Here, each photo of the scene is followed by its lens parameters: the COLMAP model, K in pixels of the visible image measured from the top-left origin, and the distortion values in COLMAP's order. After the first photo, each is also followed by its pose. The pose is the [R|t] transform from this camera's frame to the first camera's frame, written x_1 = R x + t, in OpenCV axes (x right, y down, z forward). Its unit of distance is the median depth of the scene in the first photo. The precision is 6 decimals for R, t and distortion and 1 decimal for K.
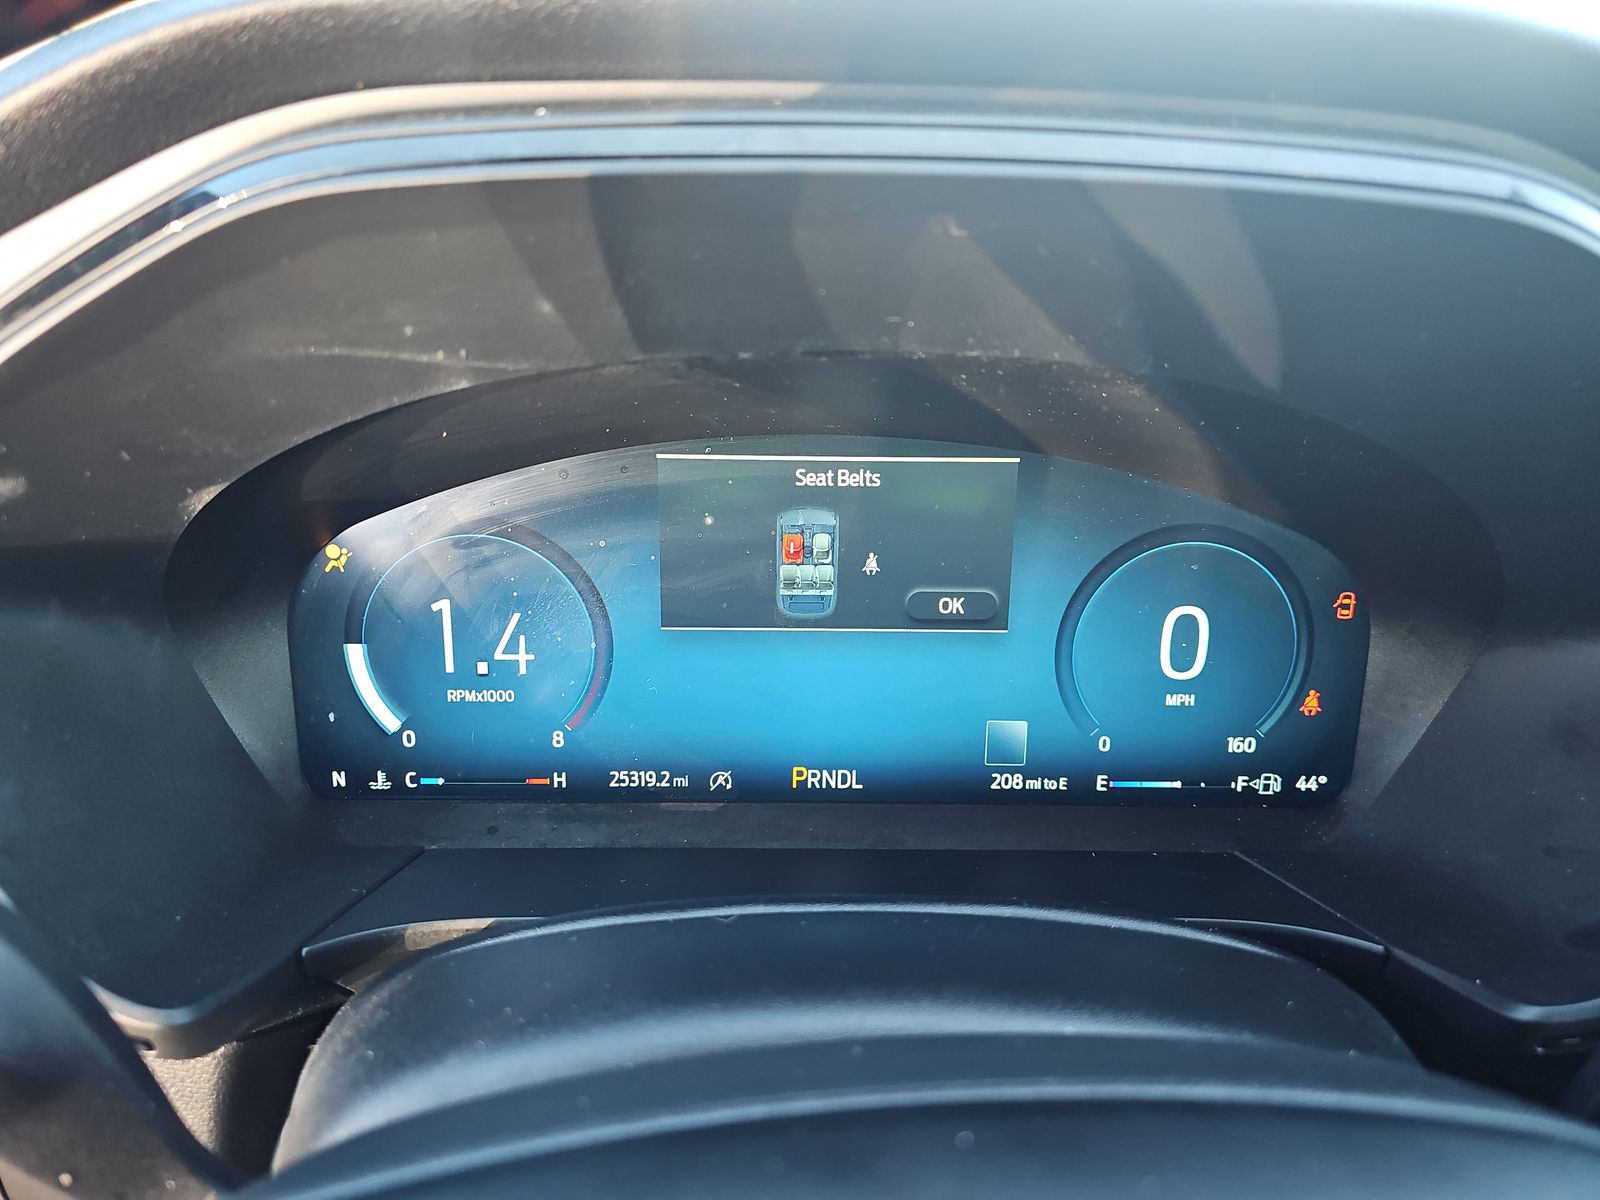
lens RADIAL K [[1064.8, 0, 802.6], [0, 1064.8, 594.9], [0, 0, 1]] dist [-0.008531, -0.003364]
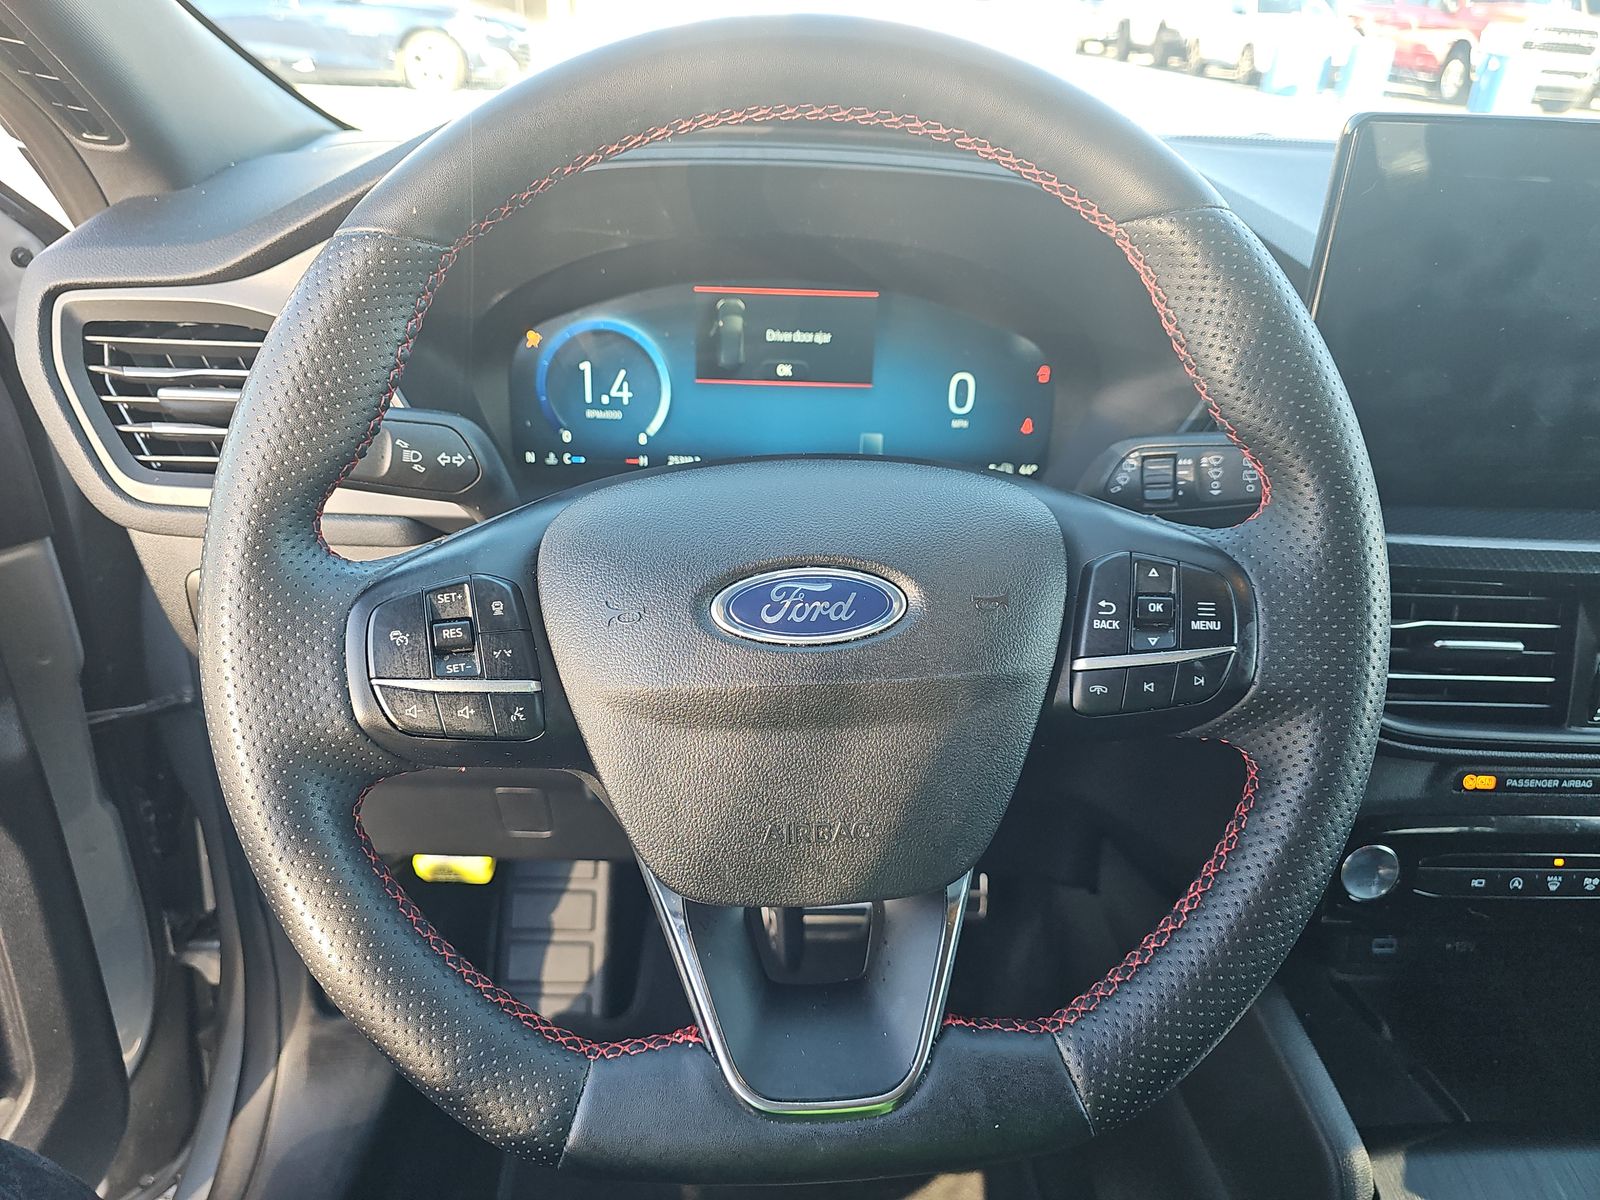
lens RADIAL K [[1064.8, 0, 796.9], [0, 1064.8, 607.1], [0, 0, 1]] dist [-0.008531, -0.003364]
pose [[0.999830, 0.012994, 0.013066, 0.033302], [-0.014120, 0.995831, 0.090114, 0.268369], [-0.011841, -0.090283, 0.995846, -1.000955]]
